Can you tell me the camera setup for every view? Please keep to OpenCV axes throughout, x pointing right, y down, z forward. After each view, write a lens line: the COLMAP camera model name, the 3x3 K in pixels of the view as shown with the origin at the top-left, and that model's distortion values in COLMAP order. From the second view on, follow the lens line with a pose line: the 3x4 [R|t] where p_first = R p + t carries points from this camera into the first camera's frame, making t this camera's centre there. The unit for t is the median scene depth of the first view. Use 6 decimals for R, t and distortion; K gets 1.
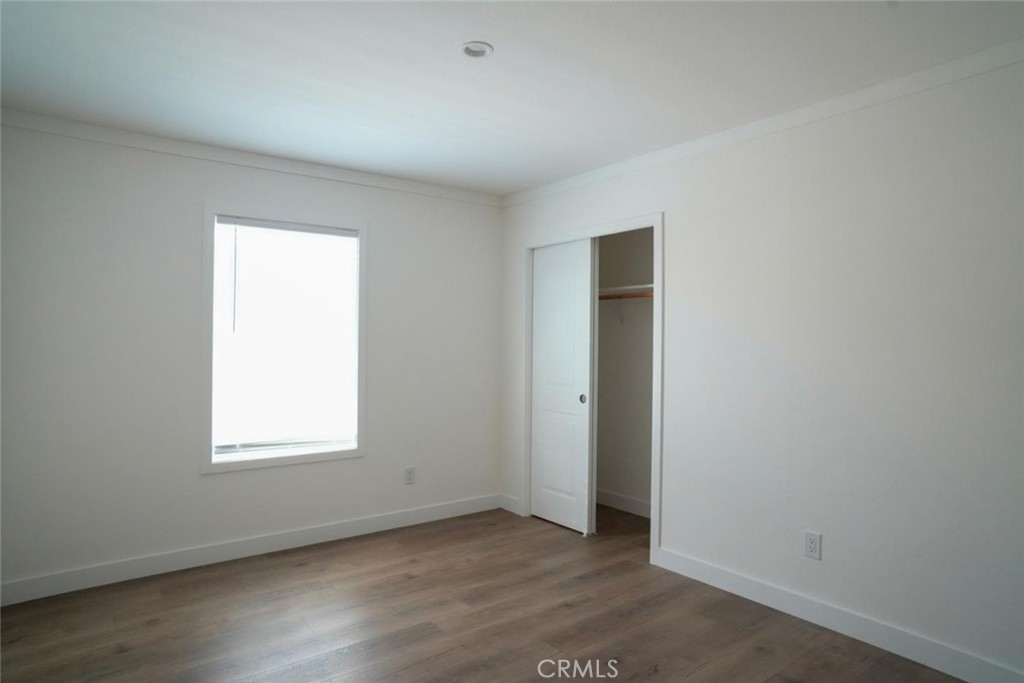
lens RADIAL K [[604.1, 0, 521.0], [0, 604.1, 346.8], [0, 0, 1]] dist [-0.063253, 0.046247]
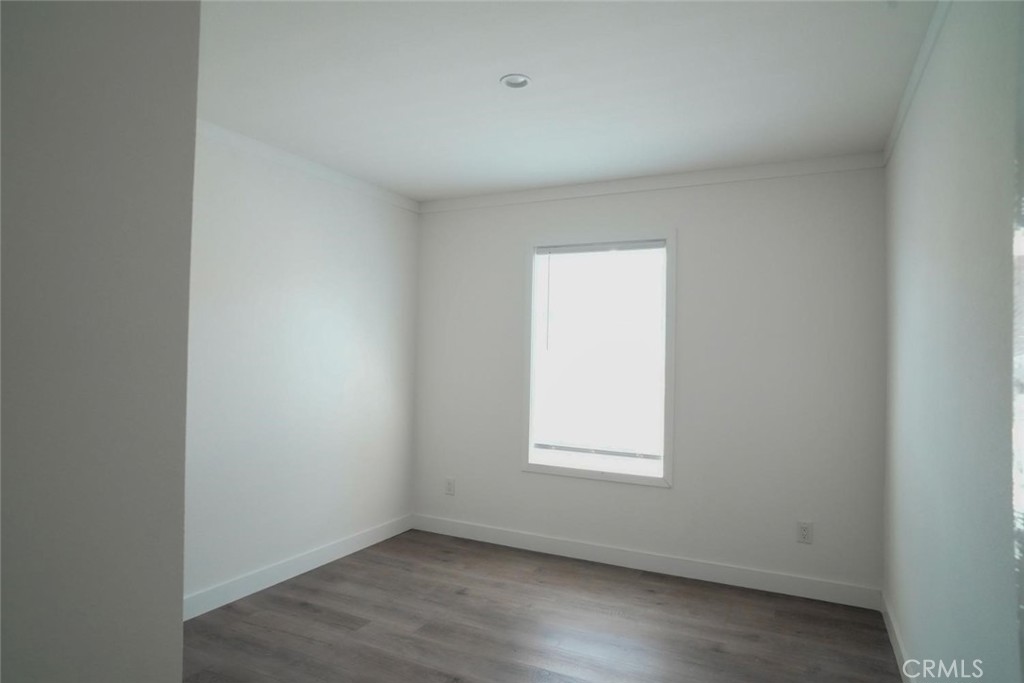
lens RADIAL K [[604.1, 0, 493.5], [0, 604.1, 319.2], [0, 0, 1]] dist [-0.063253, 0.046247]
pose [[0.438635, -0.050359, -0.897253, 0.499199], [-0.032660, 0.996876, -0.071916, 0.006555], [0.898072, 0.060850, 0.435620, 0.404887]]
